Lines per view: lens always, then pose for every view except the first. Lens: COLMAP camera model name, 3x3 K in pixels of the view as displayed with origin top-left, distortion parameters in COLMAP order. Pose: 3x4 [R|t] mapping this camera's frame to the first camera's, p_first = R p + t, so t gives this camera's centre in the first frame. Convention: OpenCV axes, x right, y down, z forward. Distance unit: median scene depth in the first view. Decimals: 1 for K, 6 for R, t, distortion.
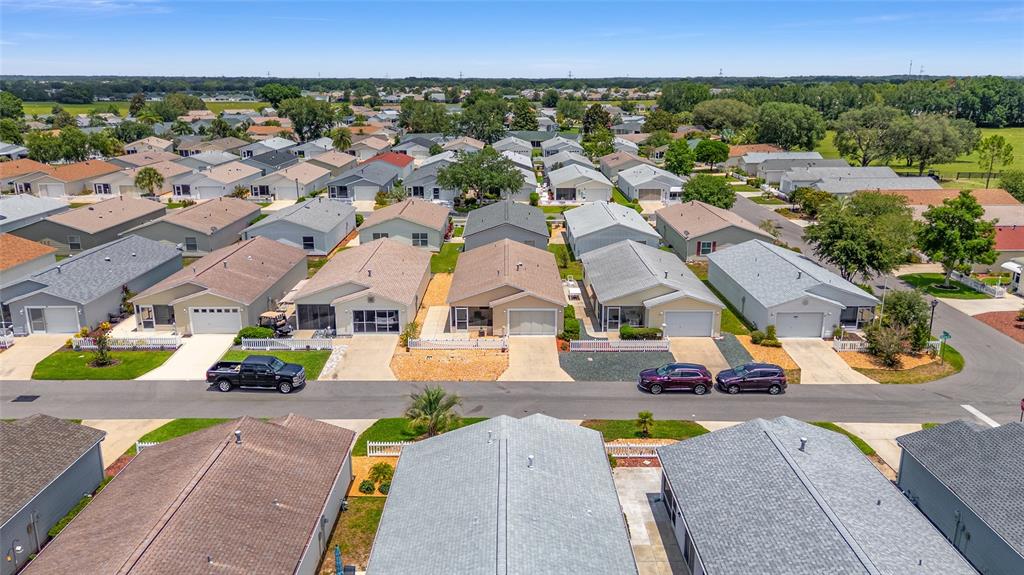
lens RADIAL K [[757.9, 0, 512.0], [0, 757.9, 287.5], [0, 0, 1]] dist [0.046108, -0.002634]
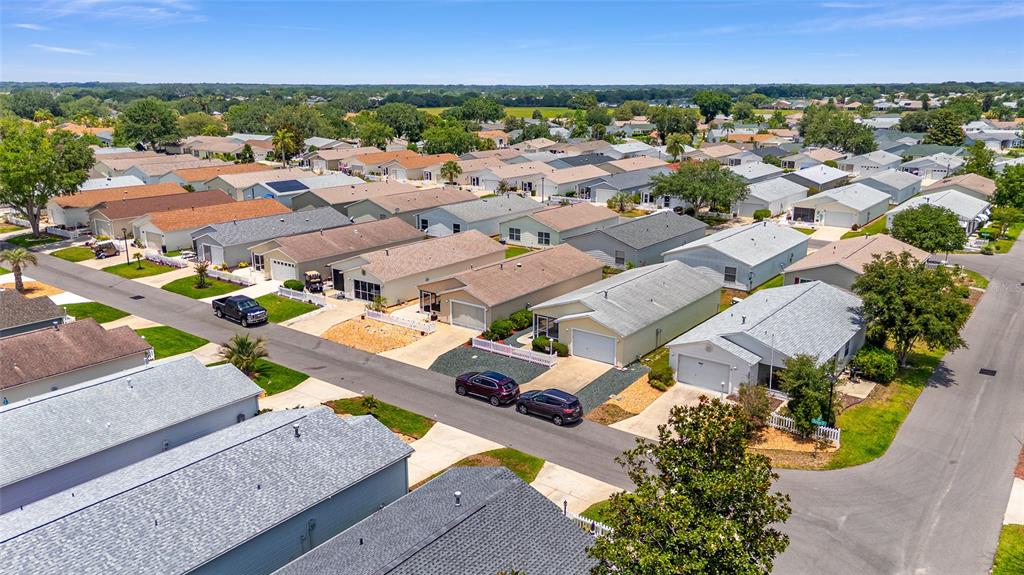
lens RADIAL K [[757.9, 0, 512.0], [0, 757.9, 287.5], [0, 0, 1]] dist [0.046108, -0.002634]
pose [[0.799696, 0.155747, -0.579853, 0.686368], [-0.160779, 0.986048, 0.043114, -0.049032], [0.578478, 0.058750, 0.813579, 0.166294]]
